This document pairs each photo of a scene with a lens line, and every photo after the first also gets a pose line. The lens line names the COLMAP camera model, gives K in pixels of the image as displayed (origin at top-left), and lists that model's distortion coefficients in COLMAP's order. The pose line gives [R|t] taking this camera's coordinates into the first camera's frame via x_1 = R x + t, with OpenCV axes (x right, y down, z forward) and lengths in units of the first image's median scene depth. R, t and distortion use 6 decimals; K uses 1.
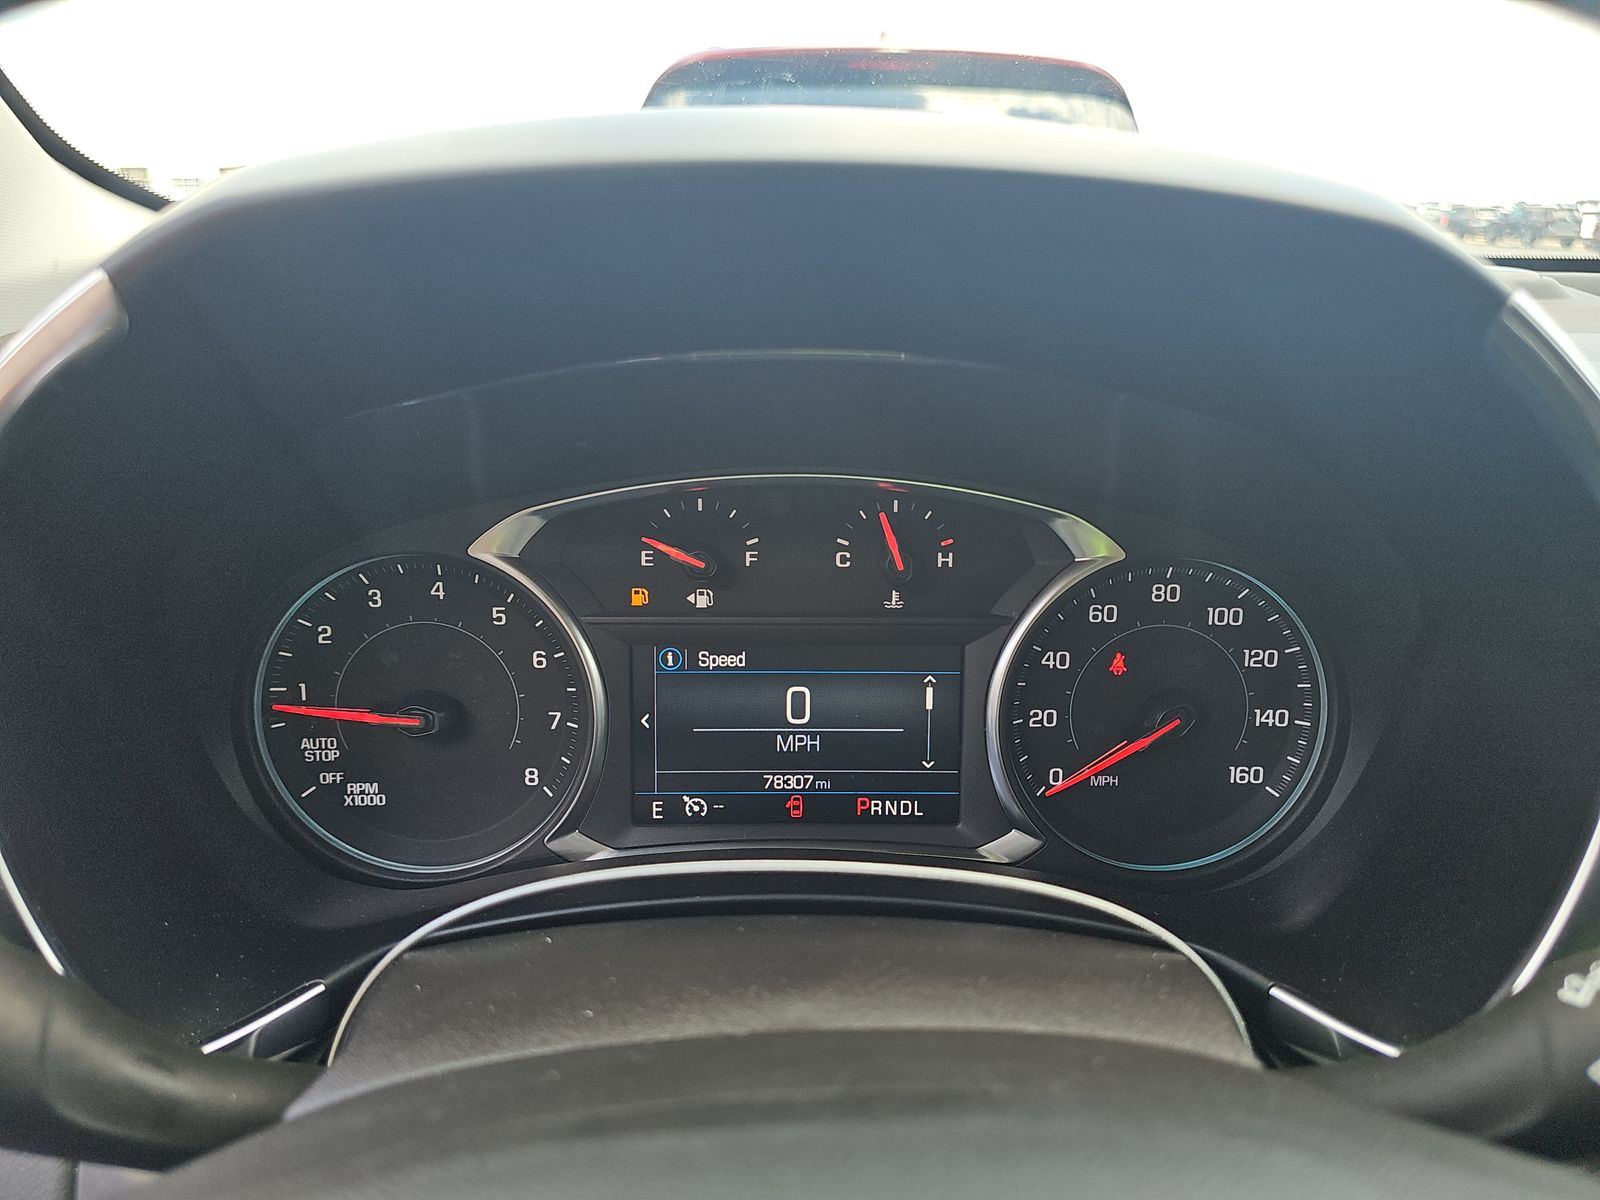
lens RADIAL K [[968.6, 0, 791.9], [0, 968.6, 600.0], [0, 0, 1]] dist [0.025127, -0.023956]
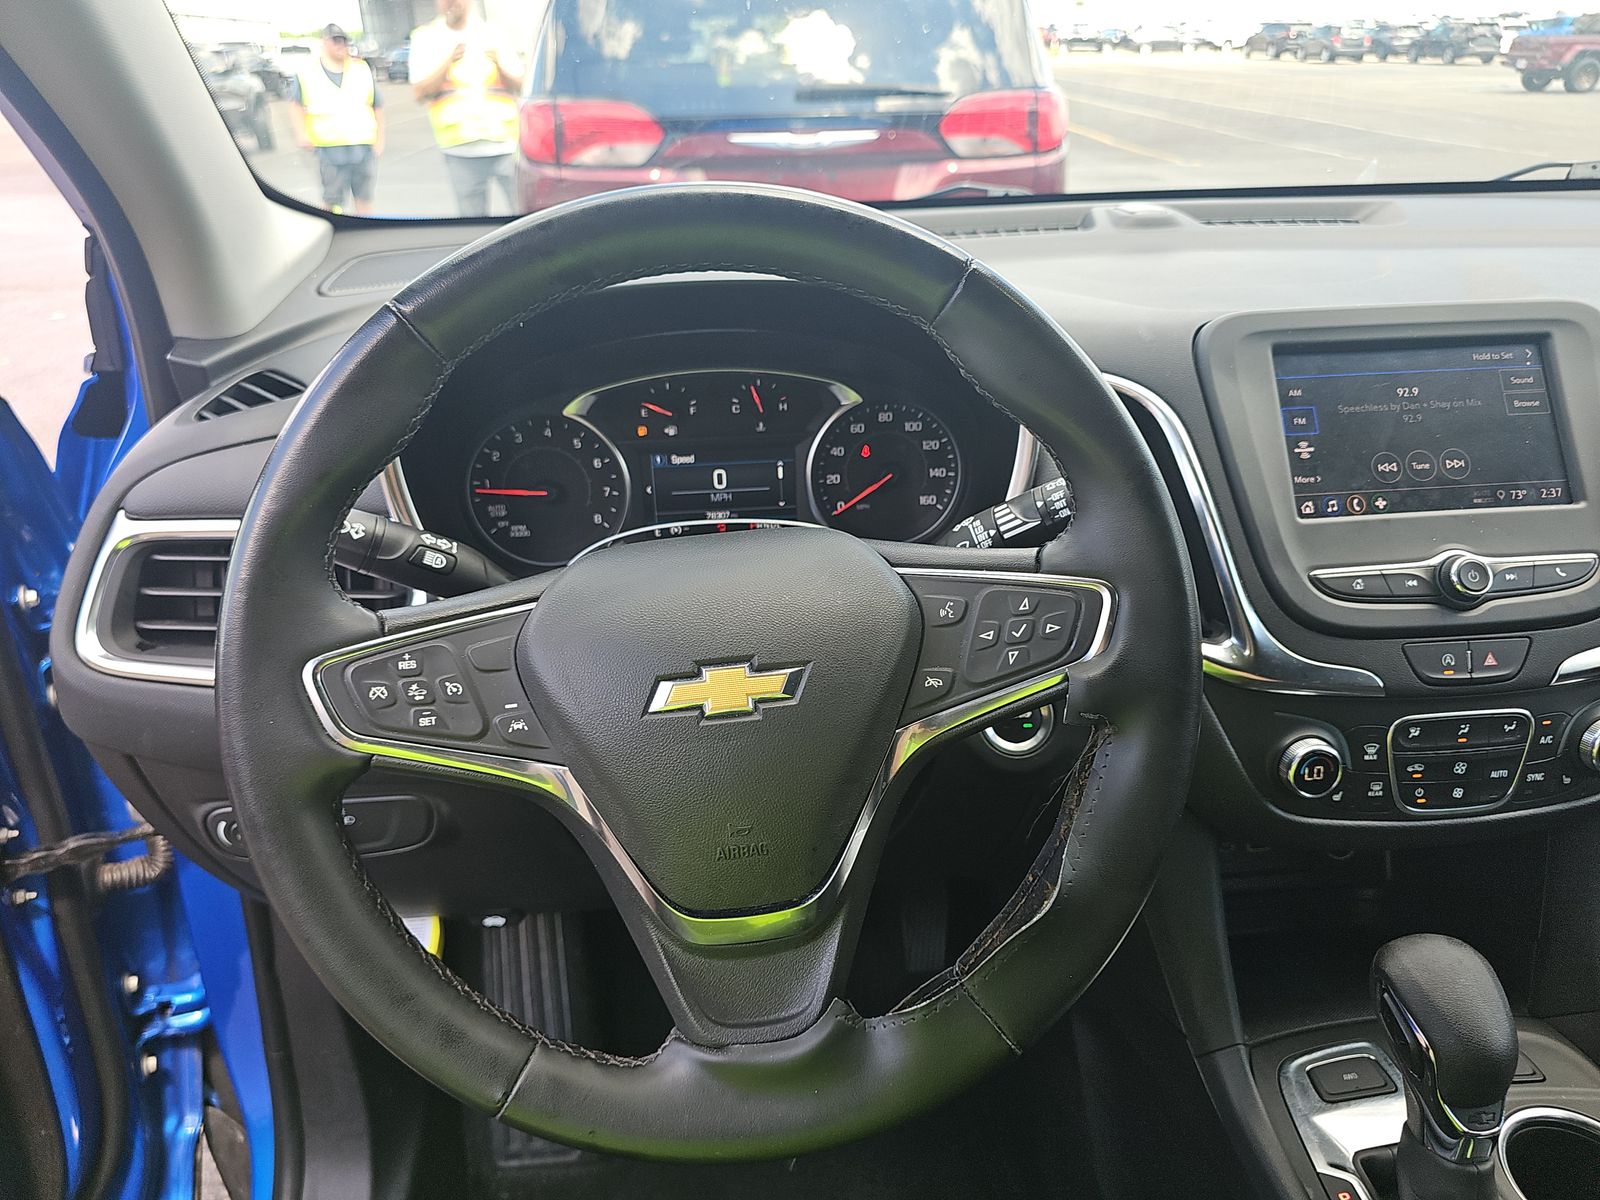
lens RADIAL K [[968.6, 0, 802.2], [0, 968.6, 593.1], [0, 0, 1]] dist [0.025127, -0.023956]
pose [[0.996002, -0.062114, 0.064203, 0.035218], [0.052917, 0.989271, 0.136170, 0.077148], [-0.071972, -0.132228, 0.988603, -1.180101]]
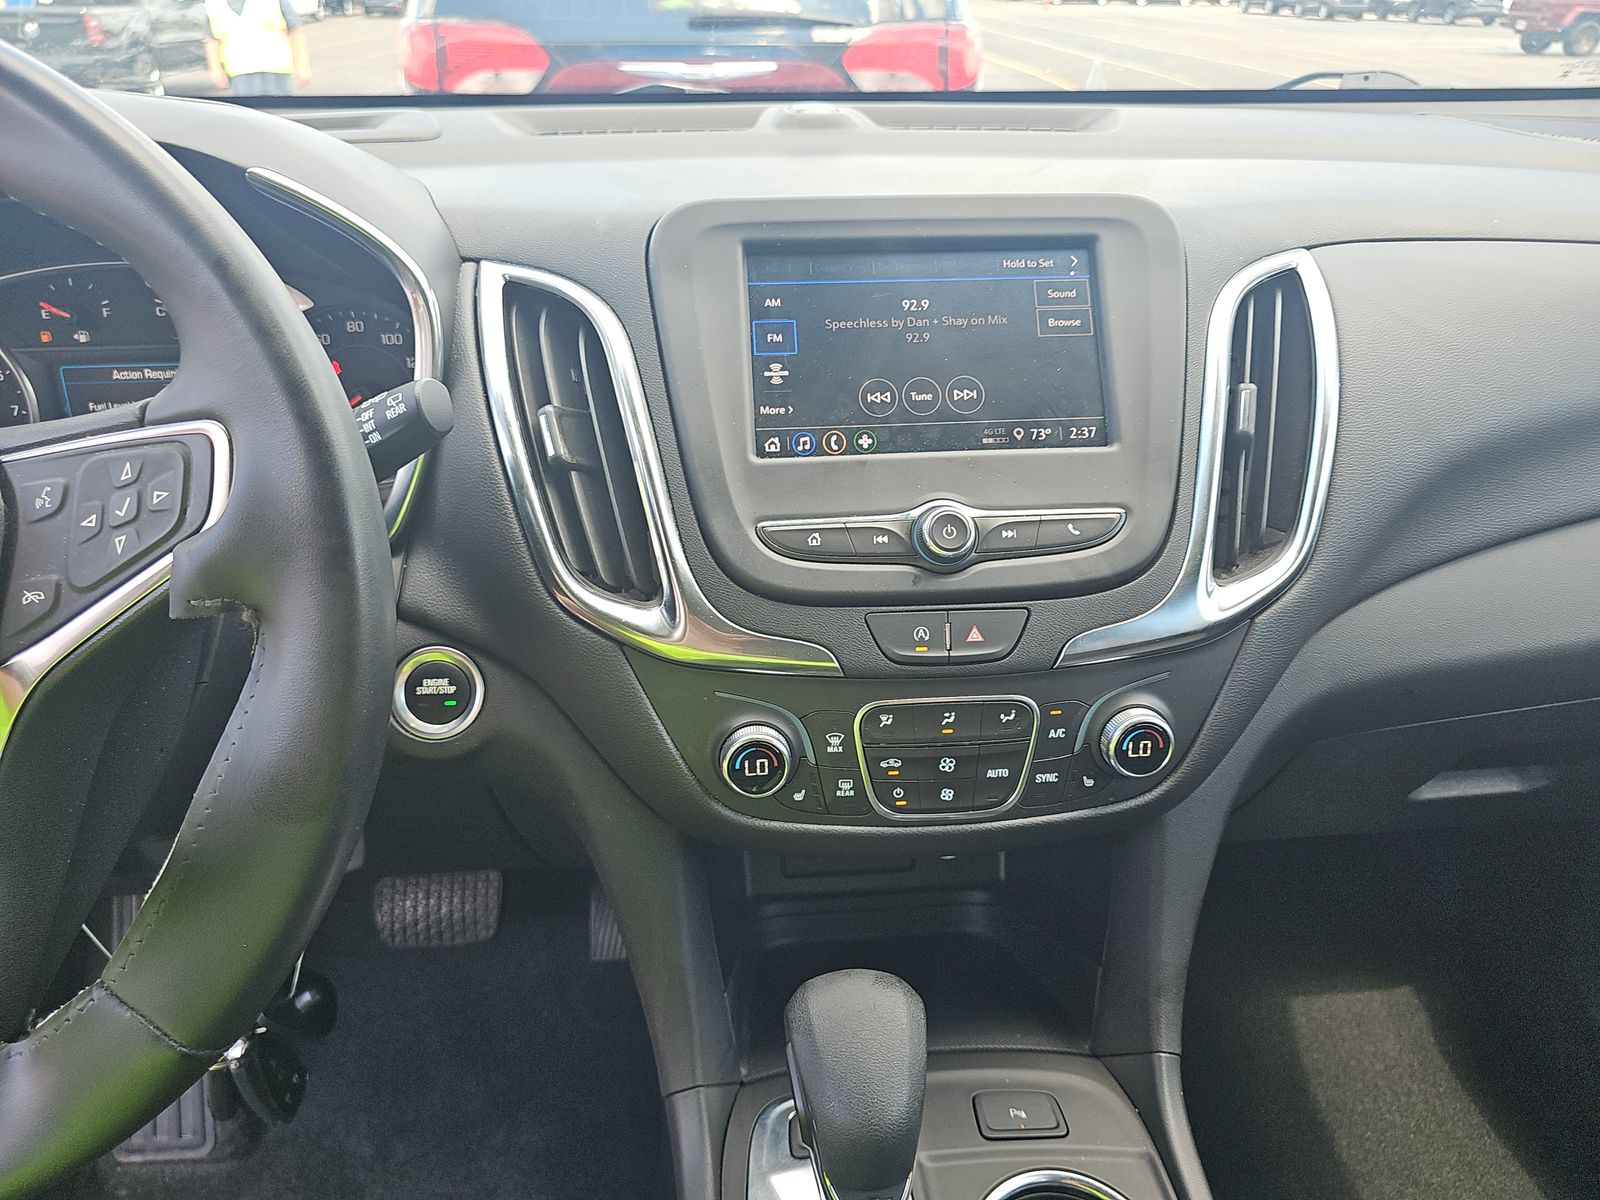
lens RADIAL K [[968.6, 0, 783.3], [0, 968.6, 586.2], [0, 0, 1]] dist [0.025127, -0.023956]
pose [[0.997097, -0.042828, 0.062958, 1.040941], [0.031409, 0.984543, 0.172303, 0.178641], [-0.069364, -0.169825, 0.983030, -0.911185]]
